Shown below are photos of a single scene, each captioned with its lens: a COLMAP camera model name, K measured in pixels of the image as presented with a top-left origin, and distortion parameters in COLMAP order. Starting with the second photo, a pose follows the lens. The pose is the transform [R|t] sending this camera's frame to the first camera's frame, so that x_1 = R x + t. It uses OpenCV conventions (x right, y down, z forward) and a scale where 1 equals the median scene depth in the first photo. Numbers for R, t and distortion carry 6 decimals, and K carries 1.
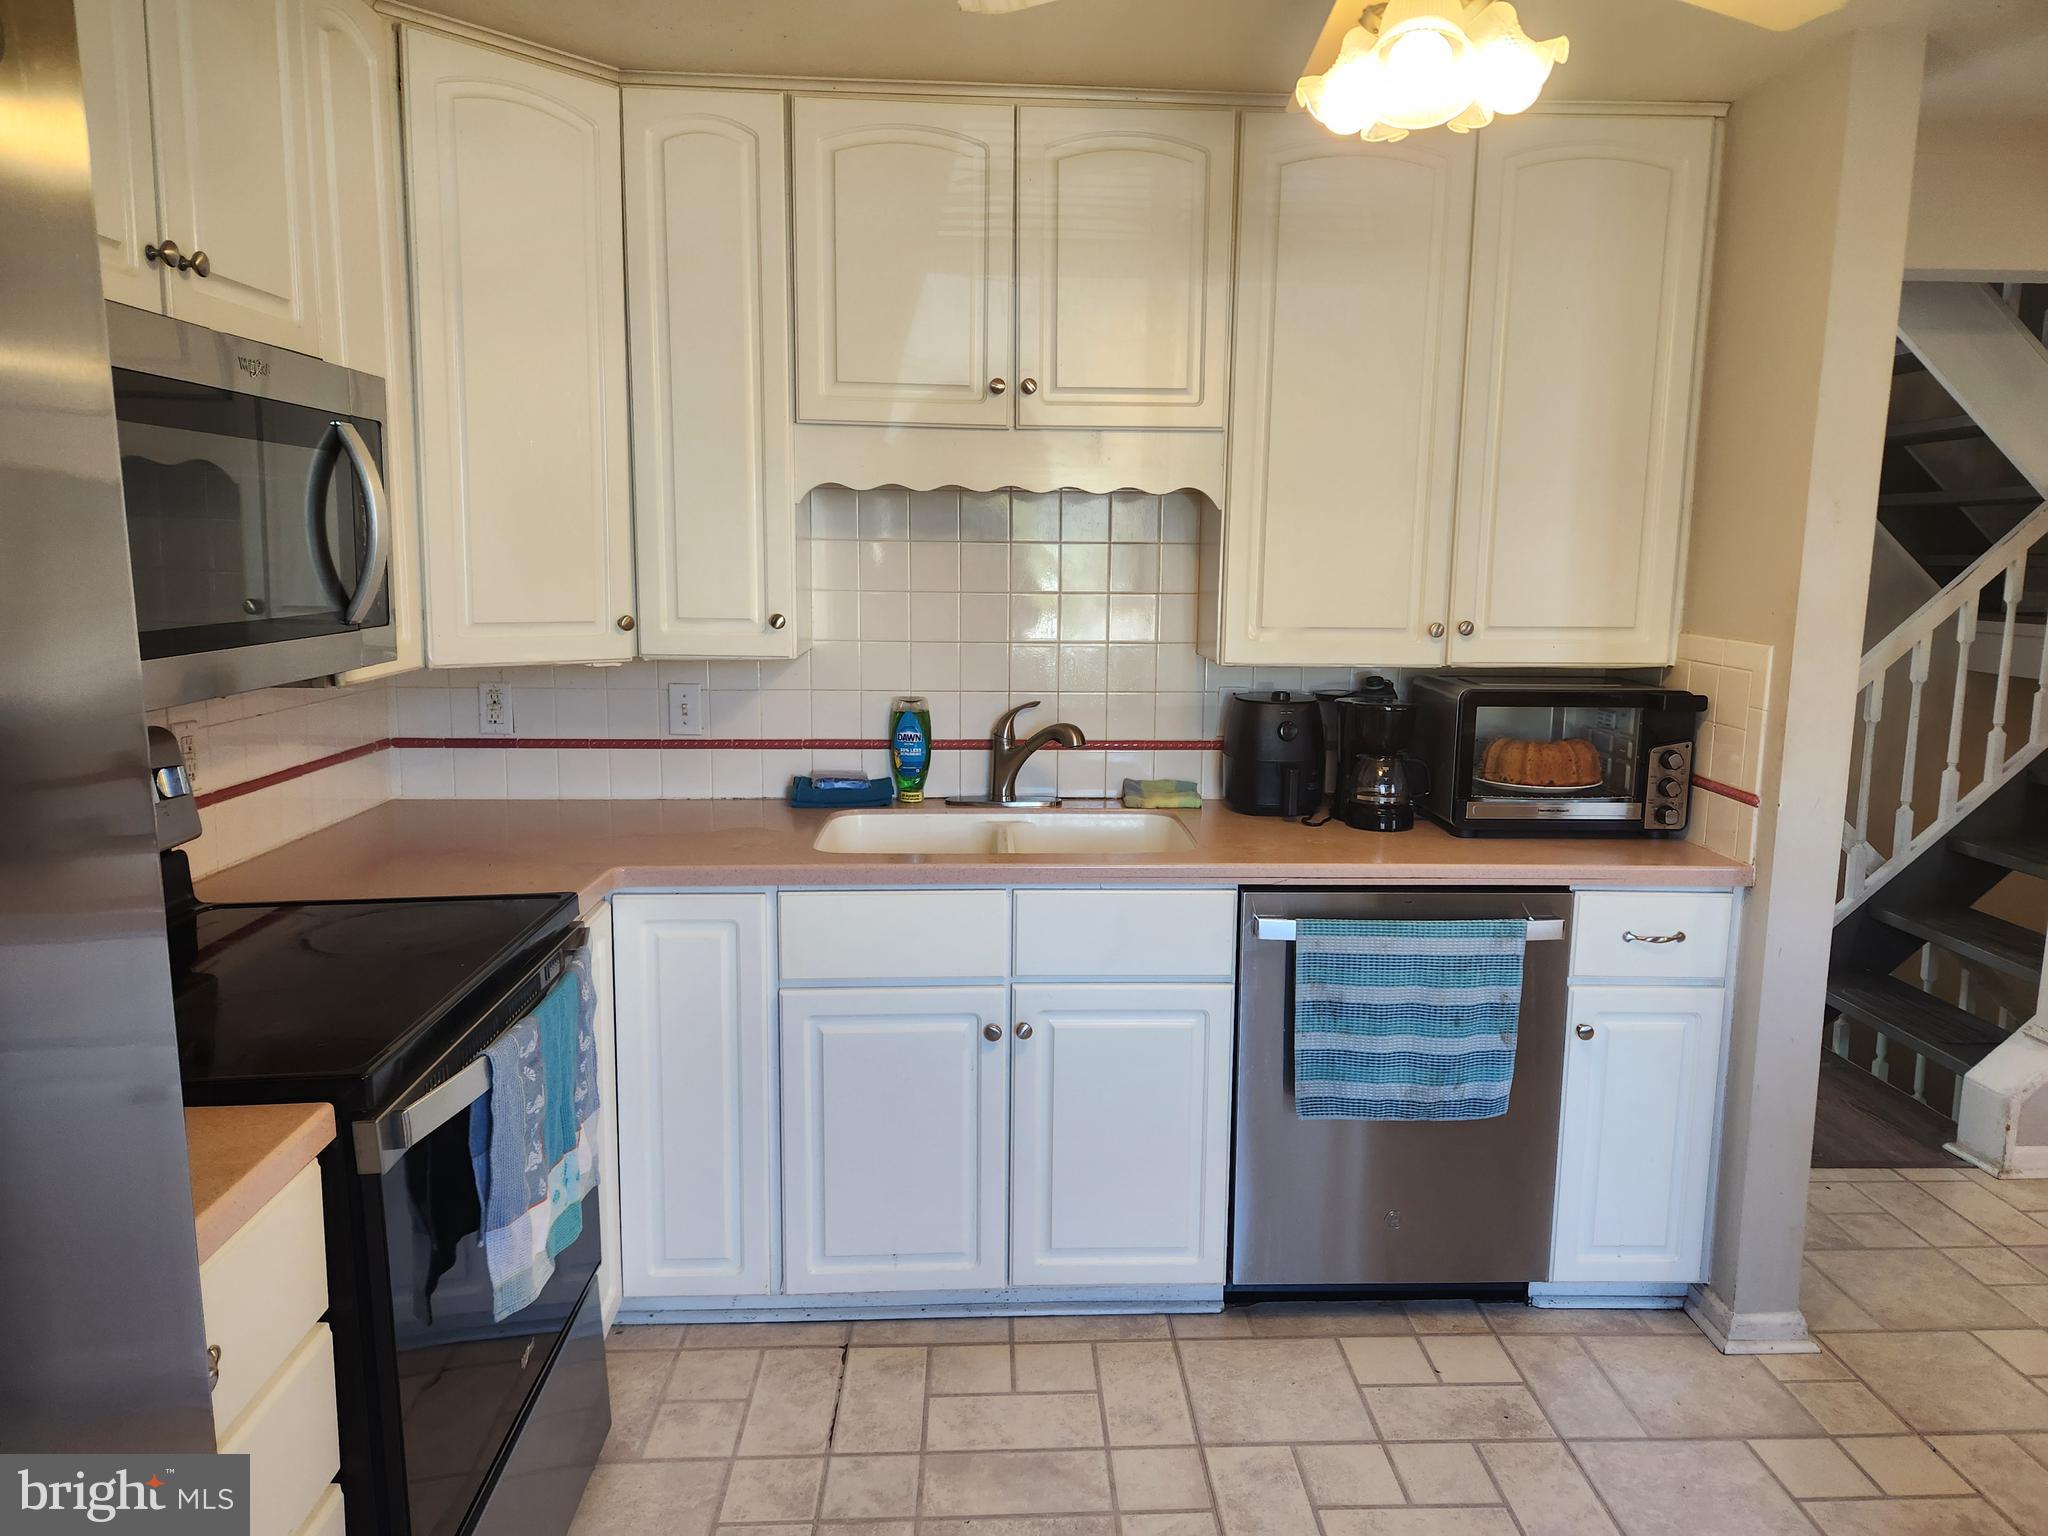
lens RADIAL K [[1371.5, 0, 1040.6], [0, 1371.5, 766.6], [0, 0, 1]] dist [0.100592, -0.088877]
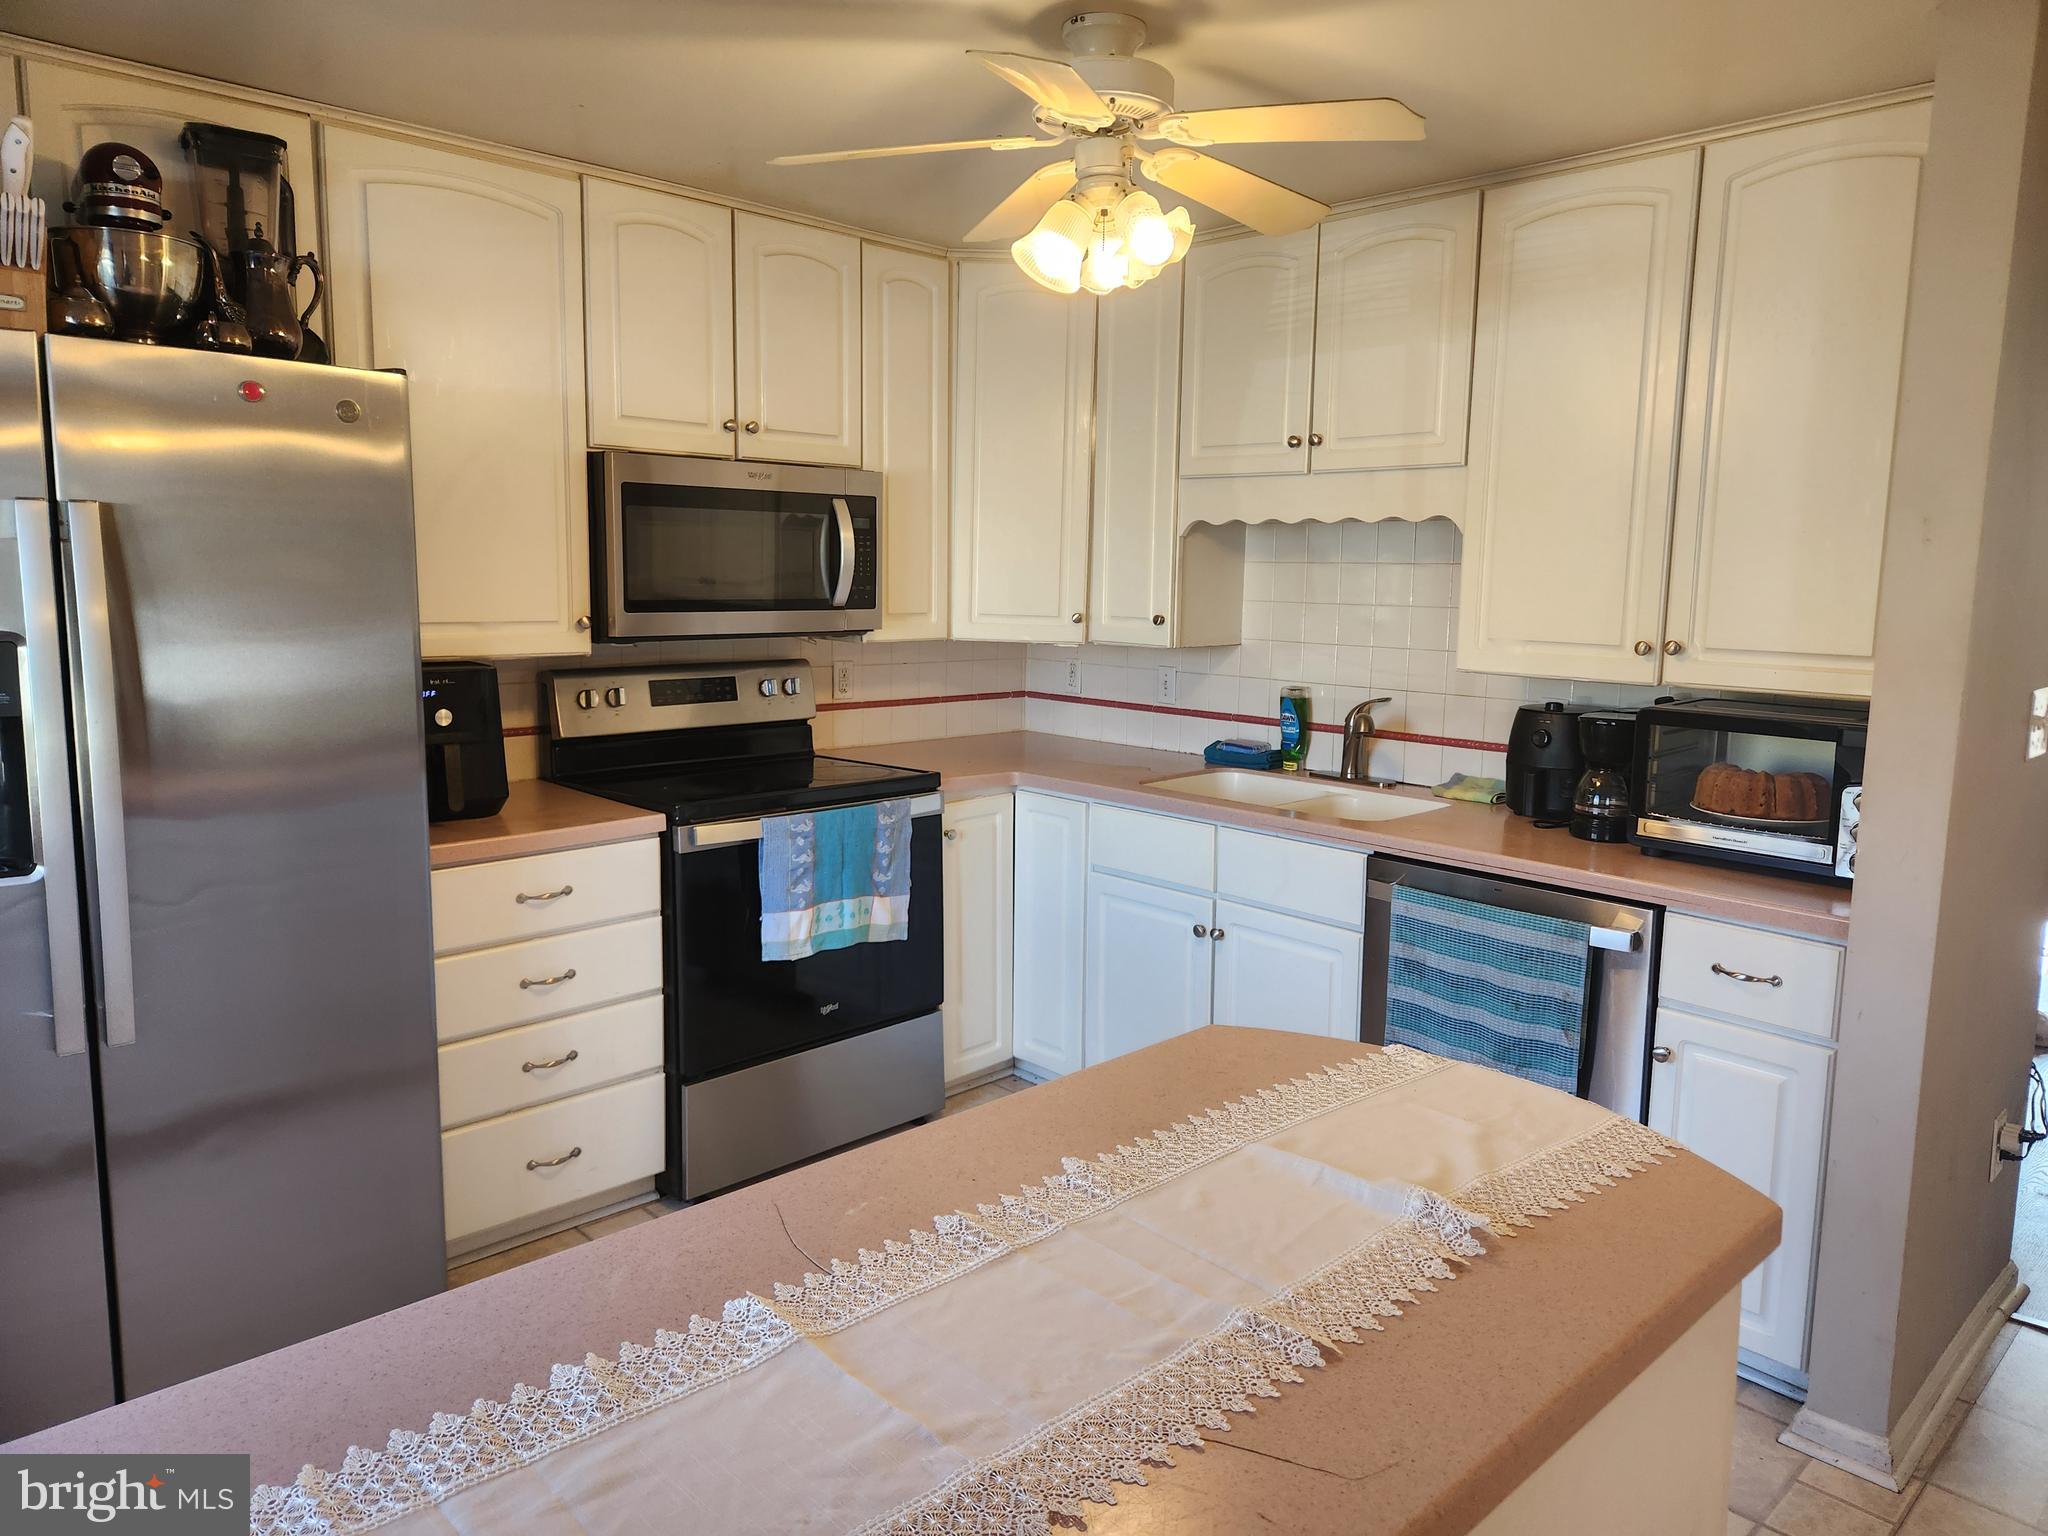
lens RADIAL K [[1371.5, 0, 1040.6], [0, 1371.5, 766.6], [0, 0, 1]] dist [0.100592, -0.088877]
pose [[0.655921, 0.111039, -0.746618, 0.788706], [-0.127254, 0.991230, 0.035623, 0.007625], [0.744026, 0.071644, 0.664299, -0.005623]]
